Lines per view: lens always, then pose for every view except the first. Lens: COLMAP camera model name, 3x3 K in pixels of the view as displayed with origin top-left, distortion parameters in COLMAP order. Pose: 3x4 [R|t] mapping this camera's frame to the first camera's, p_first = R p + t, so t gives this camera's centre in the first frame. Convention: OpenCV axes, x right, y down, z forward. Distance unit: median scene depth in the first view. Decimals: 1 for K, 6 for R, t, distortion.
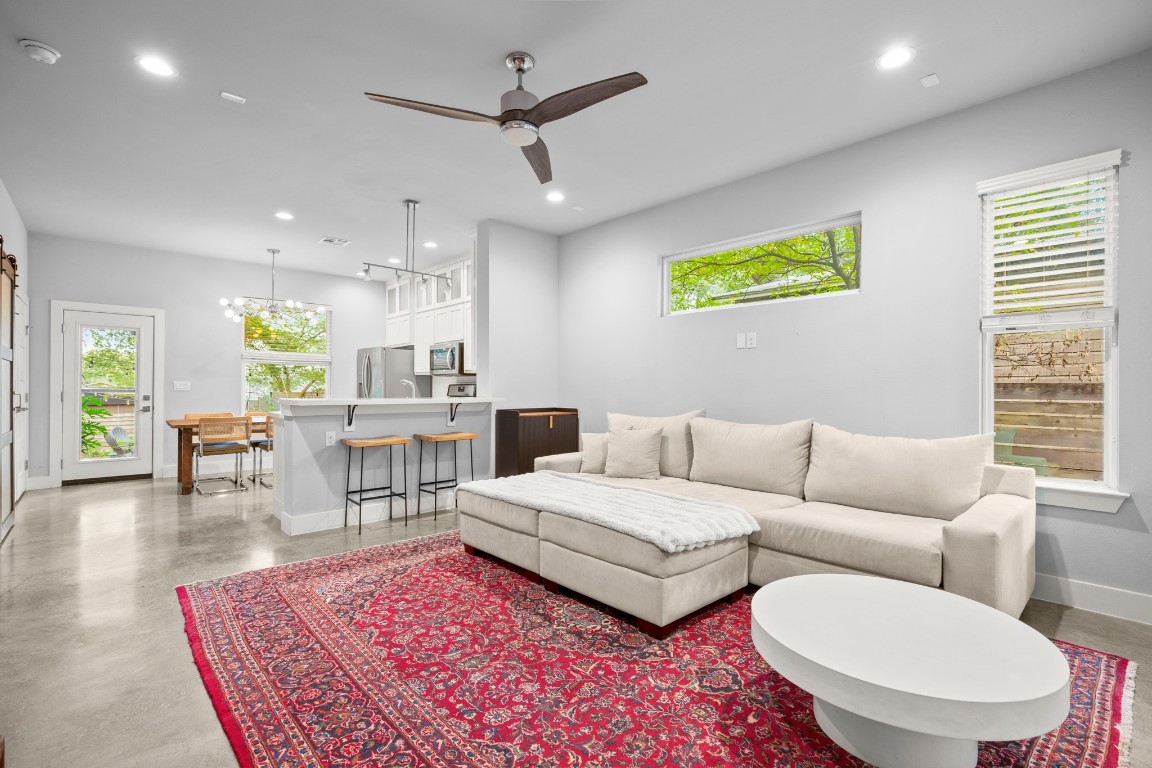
lens RADIAL K [[530.4, 0, 587.0], [0, 530.4, 385.9], [0, 0, 1]] dist [-0.002090, 0.000552]
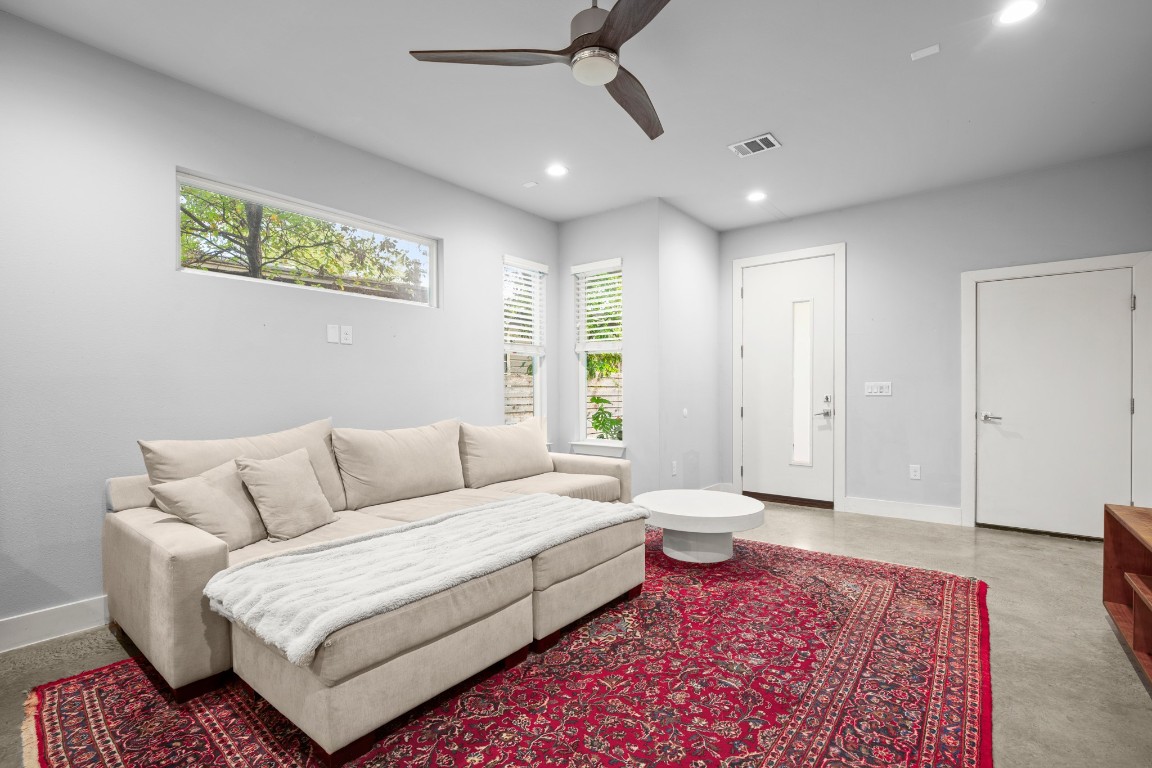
lens RADIAL K [[530.4, 0, 587.2], [0, 530.4, 390.1], [0, 0, 1]] dist [-0.002090, 0.000552]
pose [[-0.170984, 0.002501, 0.985271, -1.189295], [-0.000942, 0.999996, -0.002702, 0.011986], [-0.985273, -0.001390, -0.170981, 1.508973]]
